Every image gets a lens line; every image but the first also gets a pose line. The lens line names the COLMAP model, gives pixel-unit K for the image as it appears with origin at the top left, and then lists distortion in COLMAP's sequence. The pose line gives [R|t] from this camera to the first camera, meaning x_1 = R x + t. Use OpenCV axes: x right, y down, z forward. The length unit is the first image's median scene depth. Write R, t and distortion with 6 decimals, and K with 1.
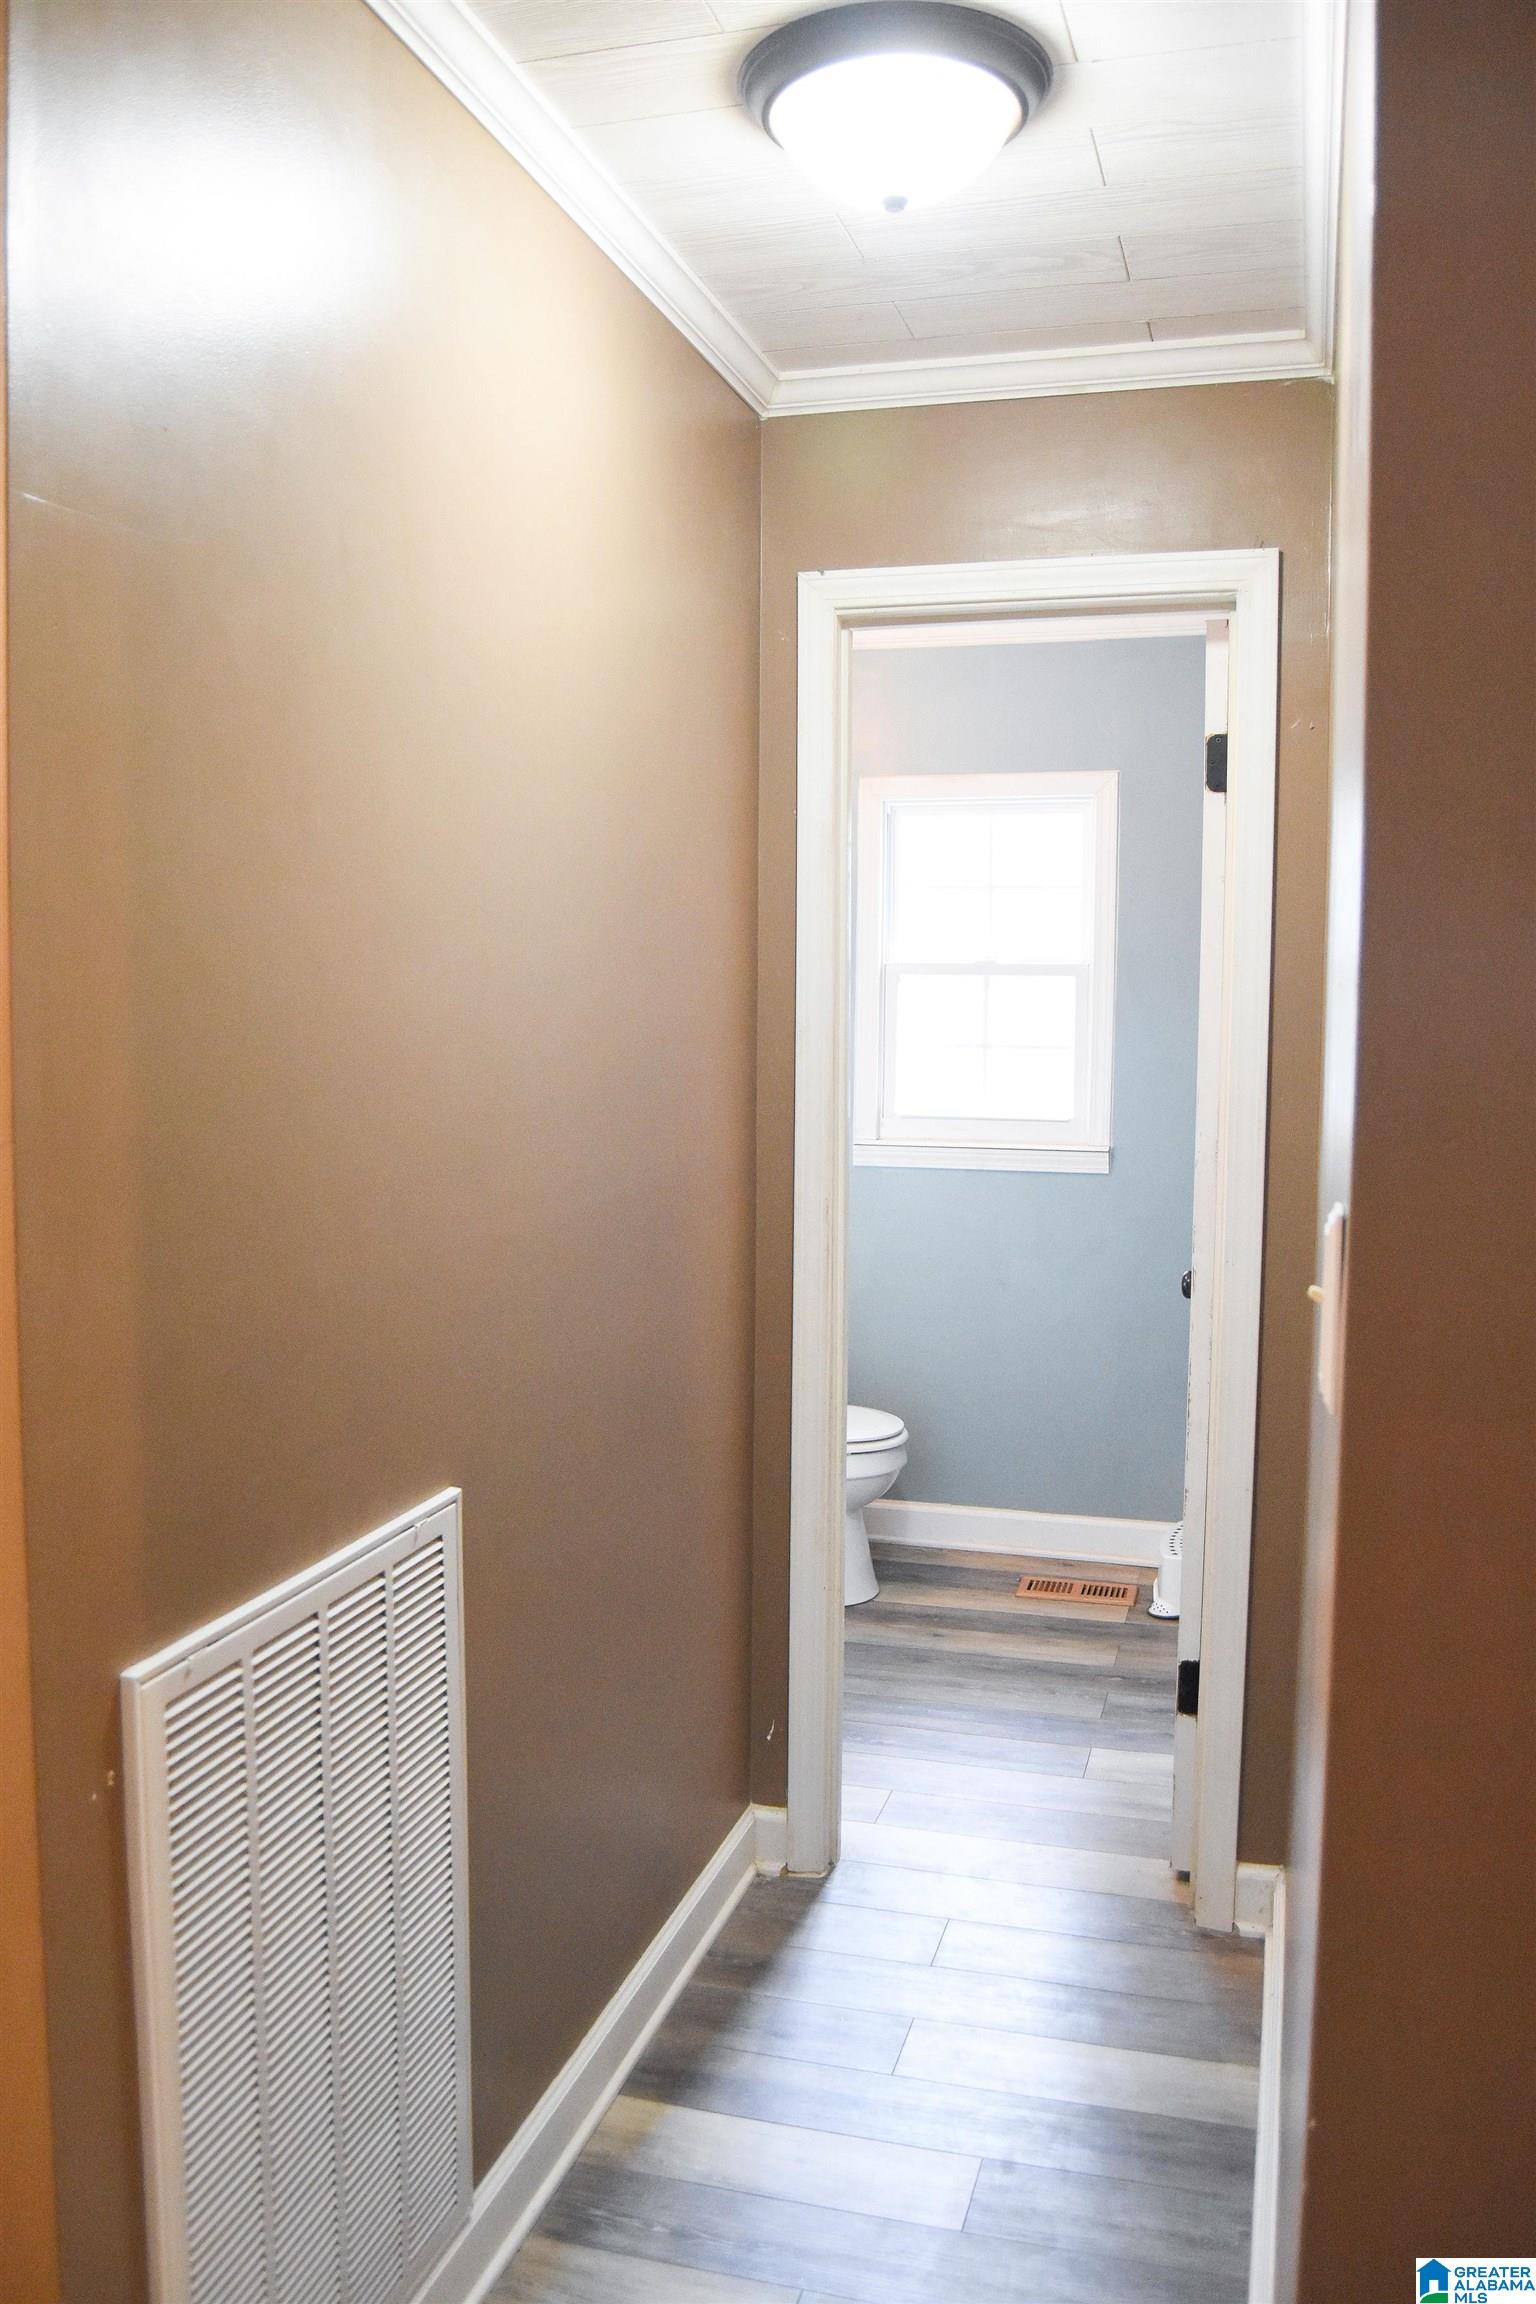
lens RADIAL K [[1867.6, 0, 773.9], [0, 1867.6, 1156.7], [0, 0, 1]] dist [-0.057353, -0.001006]
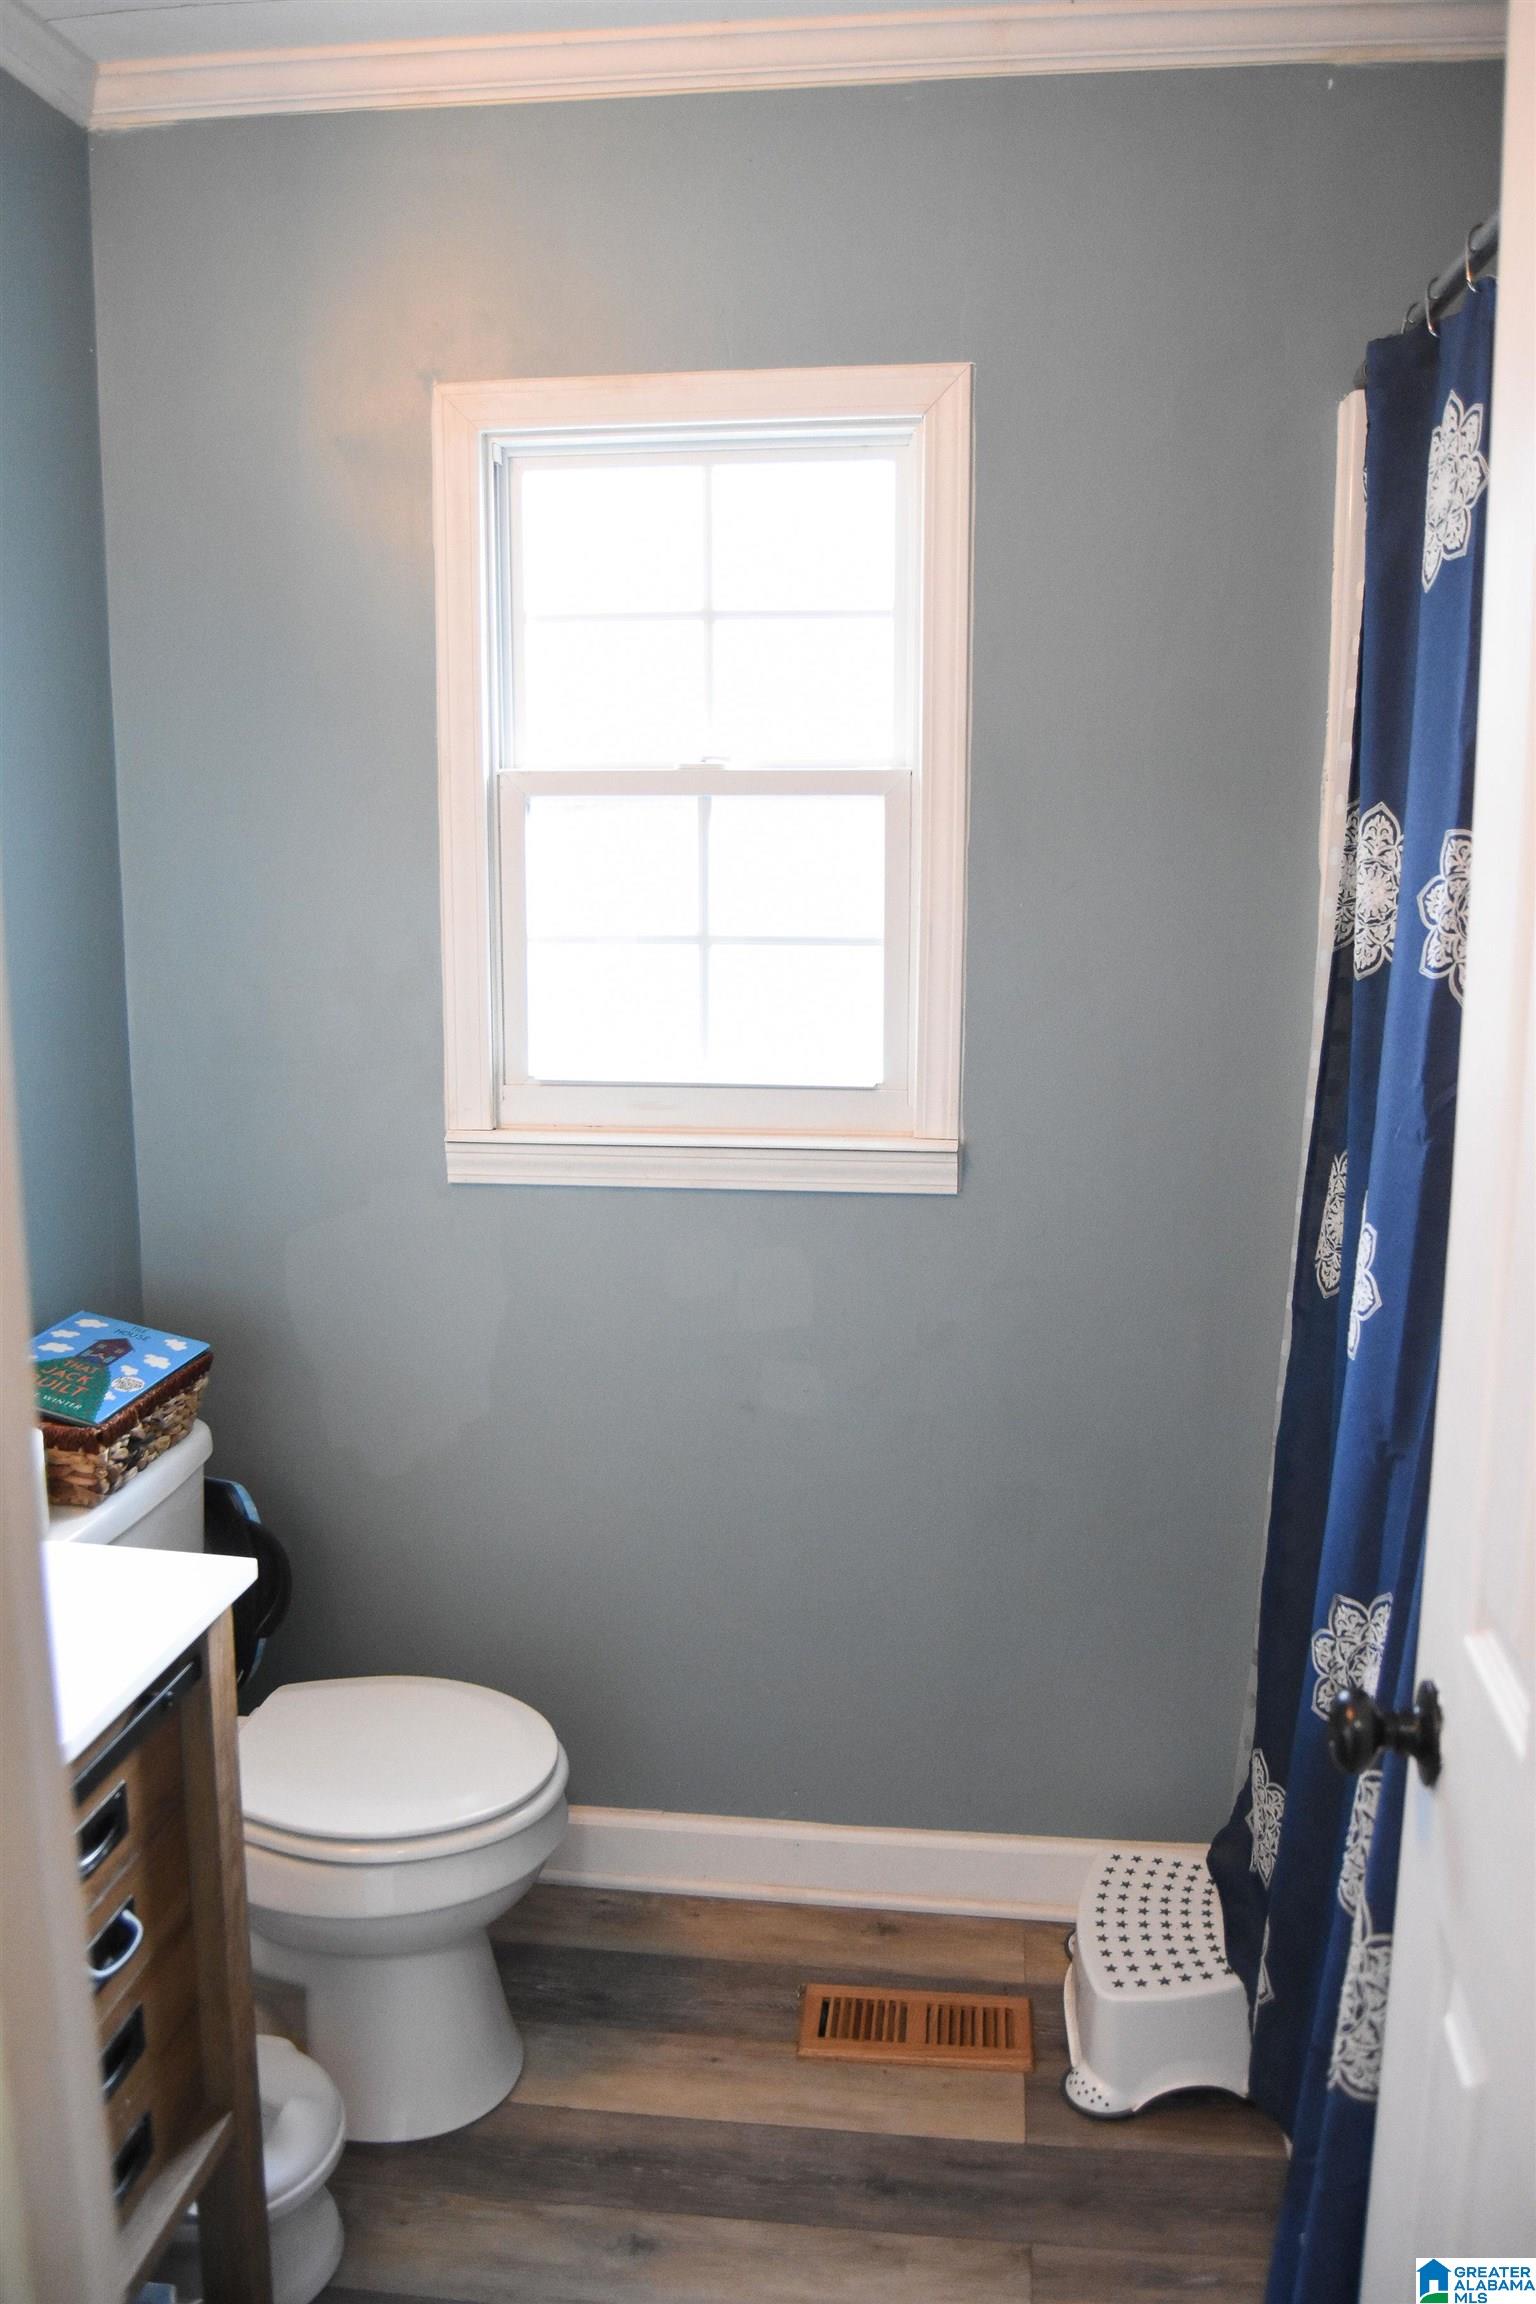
lens RADIAL K [[1867.6, 0, 770.8], [0, 1867.6, 1144.8], [0, 0, 1]] dist [-0.057353, -0.001006]
pose [[0.988053, -0.036669, 0.149688, 0.055516], [0.022403, 0.995139, 0.095897, -0.053391], [-0.152477, -0.091398, 0.984072, 0.515817]]
